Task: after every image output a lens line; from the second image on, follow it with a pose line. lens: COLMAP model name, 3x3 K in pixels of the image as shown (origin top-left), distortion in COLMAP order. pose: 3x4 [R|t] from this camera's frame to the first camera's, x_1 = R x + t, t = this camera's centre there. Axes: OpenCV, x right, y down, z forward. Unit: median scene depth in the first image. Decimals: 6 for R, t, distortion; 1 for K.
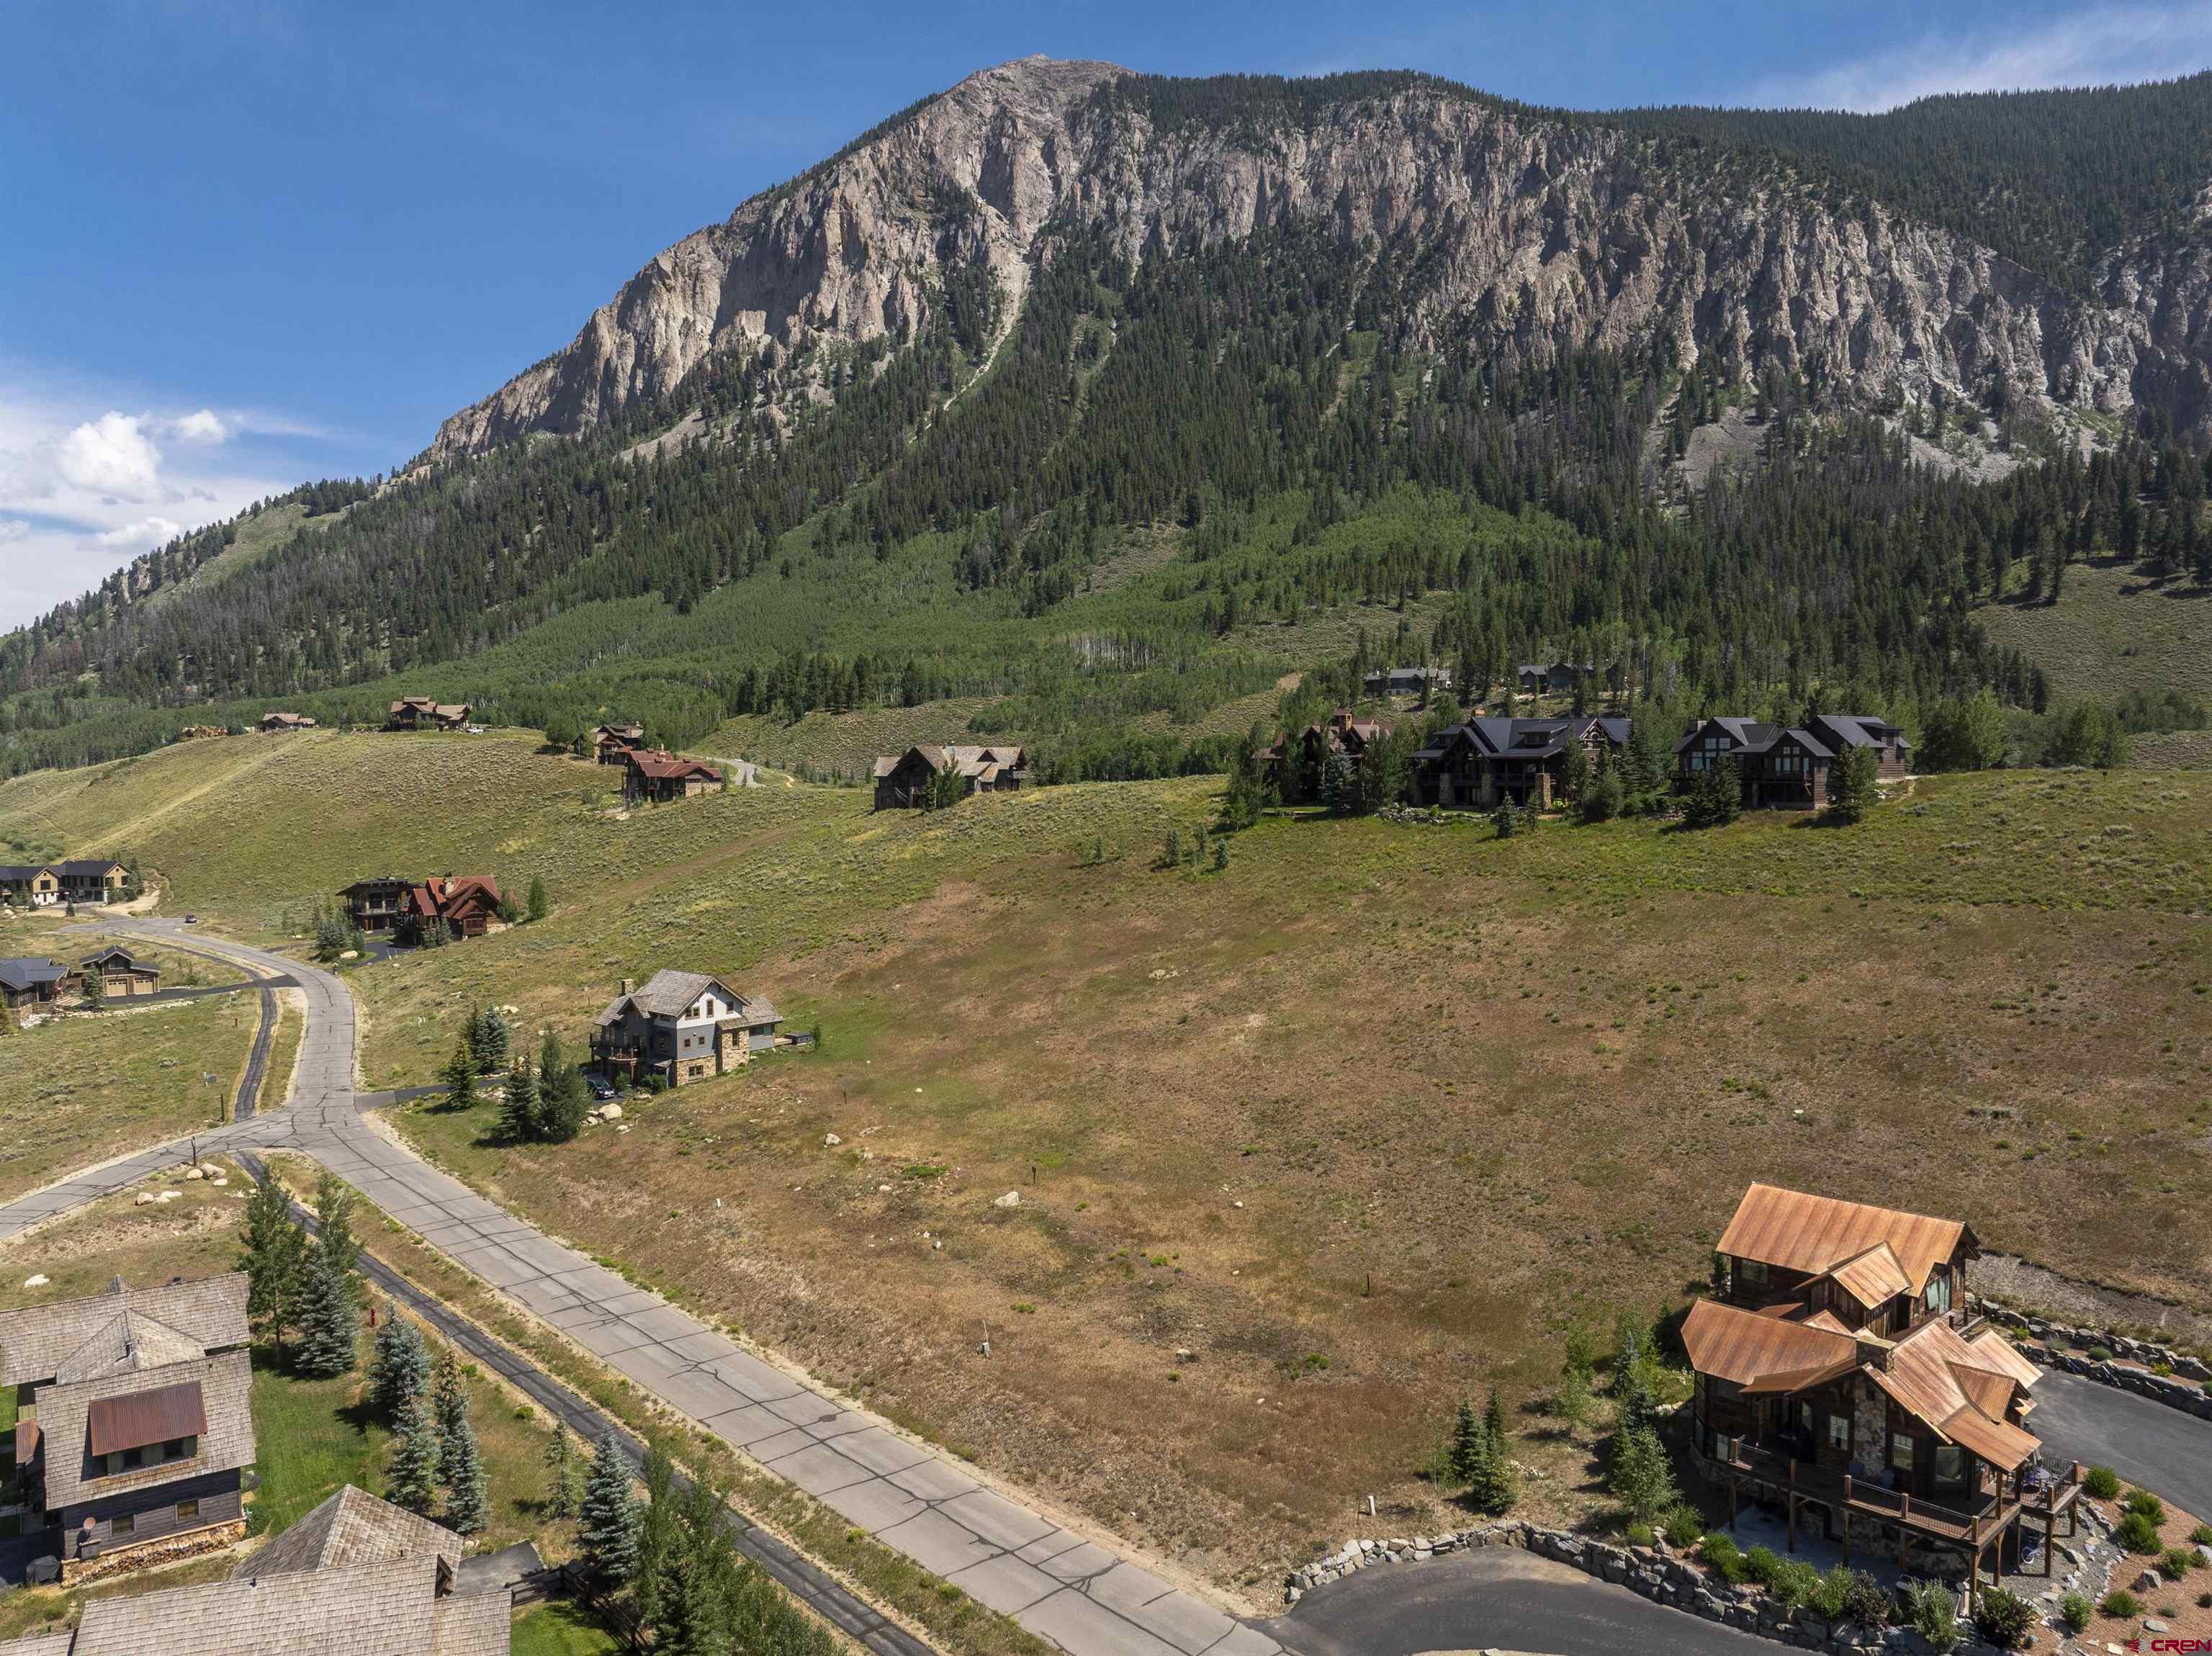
lens RADIAL K [[1563.2, 0, 1113.0], [0, 1563.2, 824.4], [0, 0, 1]] dist [-0.043392, 0.005035]
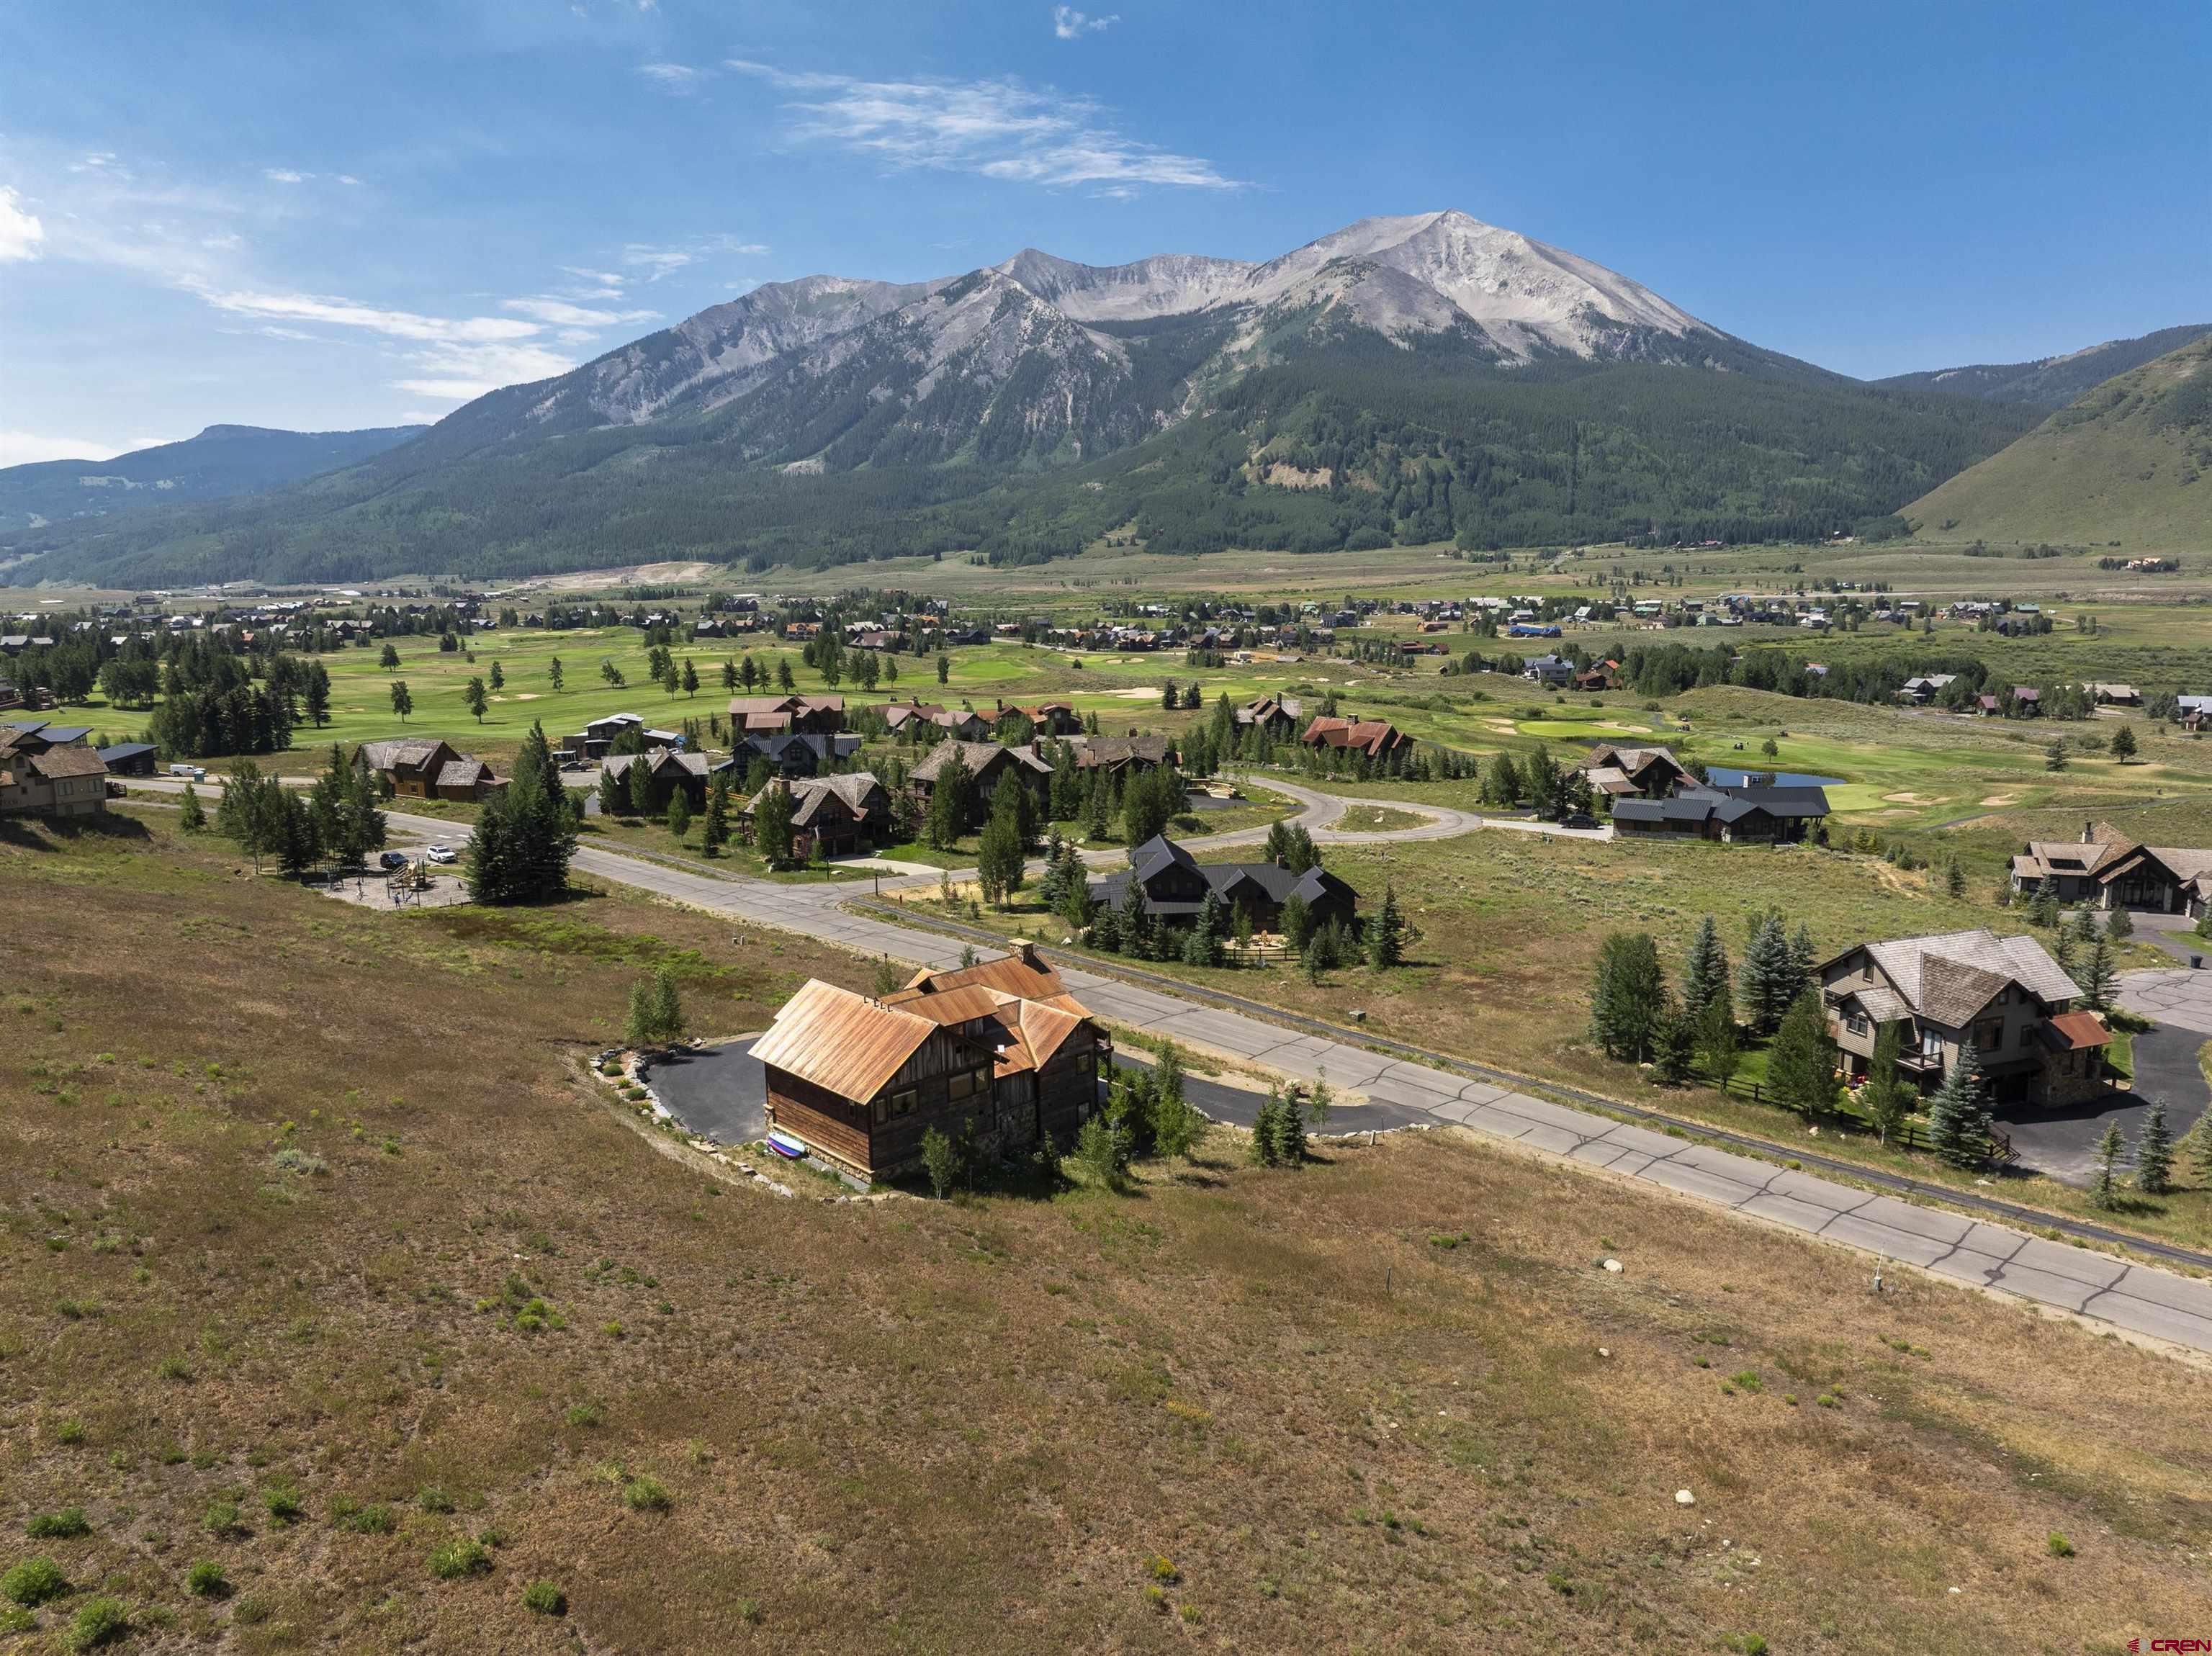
lens RADIAL K [[1550.9, 0, 1112.5], [0, 1550.9, 825.7], [0, 0, 1]] dist [-0.028013, -0.022594]
pose [[-0.999706, 0.022083, -0.010032, 0.020302], [0.019376, 0.975890, 0.217401, -0.003898], [0.014592, 0.217142, -0.976031, 0.114288]]
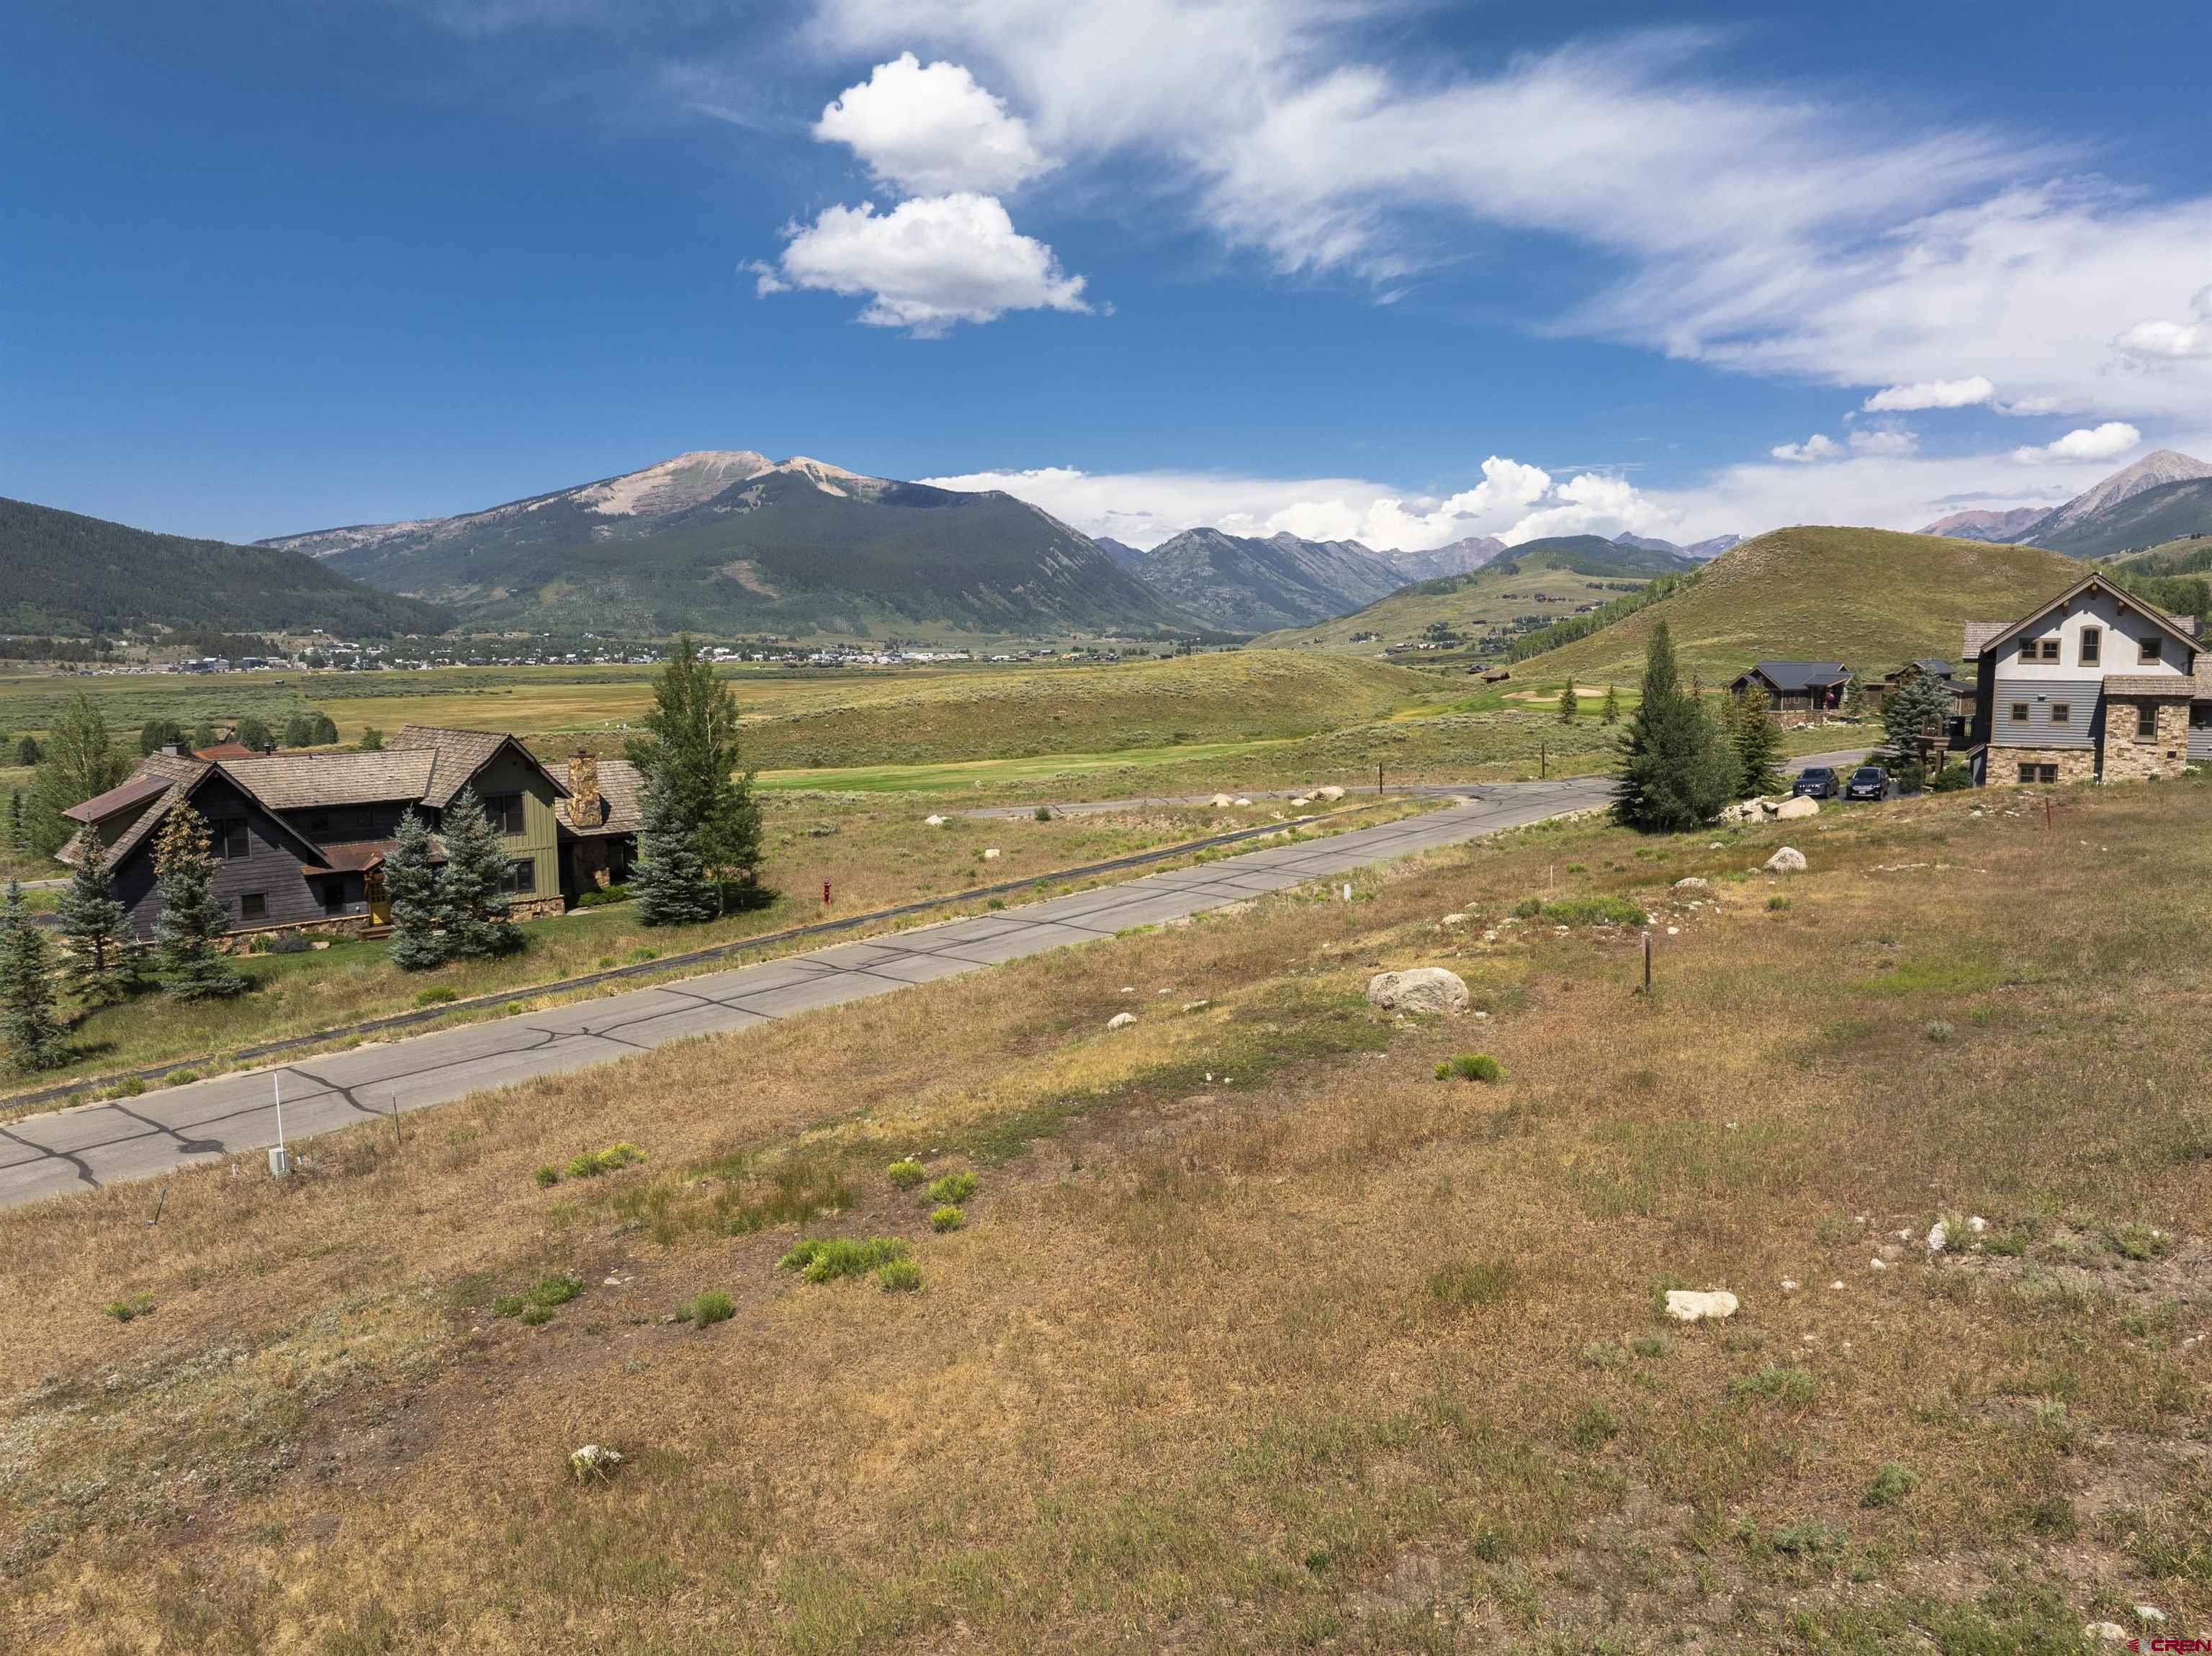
lens RADIAL K [[1561.2, 0, 1115.8], [0, 1561.2, 823.8], [0, 0, 1]] dist [-0.032770, -0.006889]
pose [[0.175555, 0.121431, -0.976952, 0.017158], [-0.034117, 0.992518, 0.117235, 0.015100], [0.983878, 0.012750, 0.178384, 0.075465]]
